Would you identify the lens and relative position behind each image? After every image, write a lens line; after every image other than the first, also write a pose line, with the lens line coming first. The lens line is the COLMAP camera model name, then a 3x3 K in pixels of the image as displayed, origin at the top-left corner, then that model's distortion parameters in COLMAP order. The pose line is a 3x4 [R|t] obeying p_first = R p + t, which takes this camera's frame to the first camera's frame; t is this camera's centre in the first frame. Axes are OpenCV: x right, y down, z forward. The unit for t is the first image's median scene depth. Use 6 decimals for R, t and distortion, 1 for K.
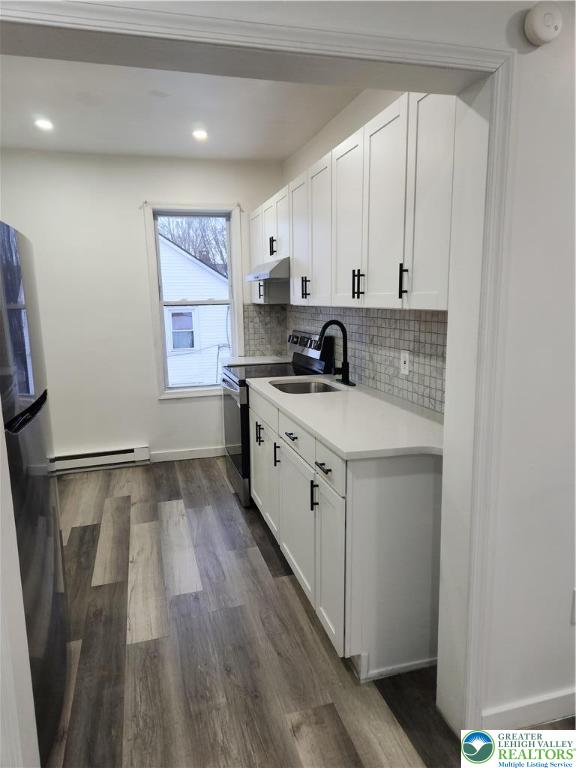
lens RADIAL K [[511.6, 0, 279.0], [0, 511.6, 386.3], [0, 0, 1]] dist [0.091344, -0.077424]
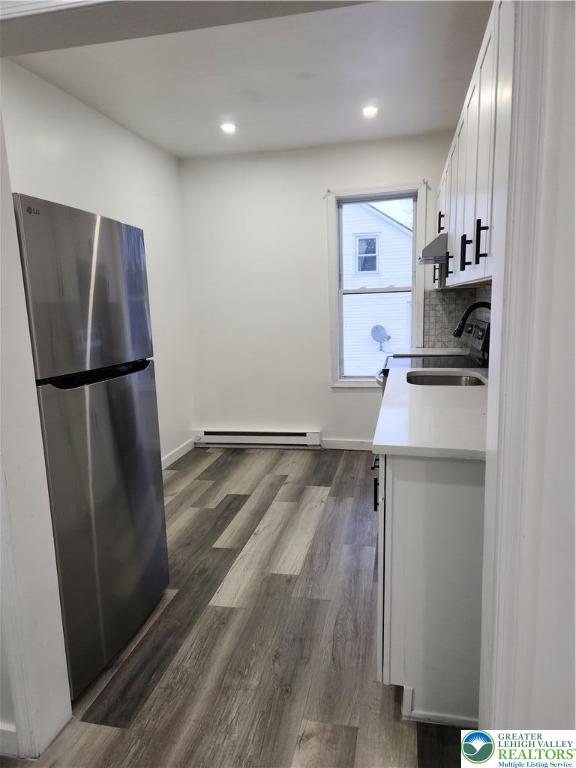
lens RADIAL K [[511.6, 0, 279.0], [0, 511.6, 386.3], [0, 0, 1]] dist [0.091344, -0.077424]
pose [[0.885466, 0.070756, -0.459287, 0.187349], [-0.068019, 0.997430, 0.022527, 0.011247], [0.459700, 0.011293, 0.888002, 0.079606]]
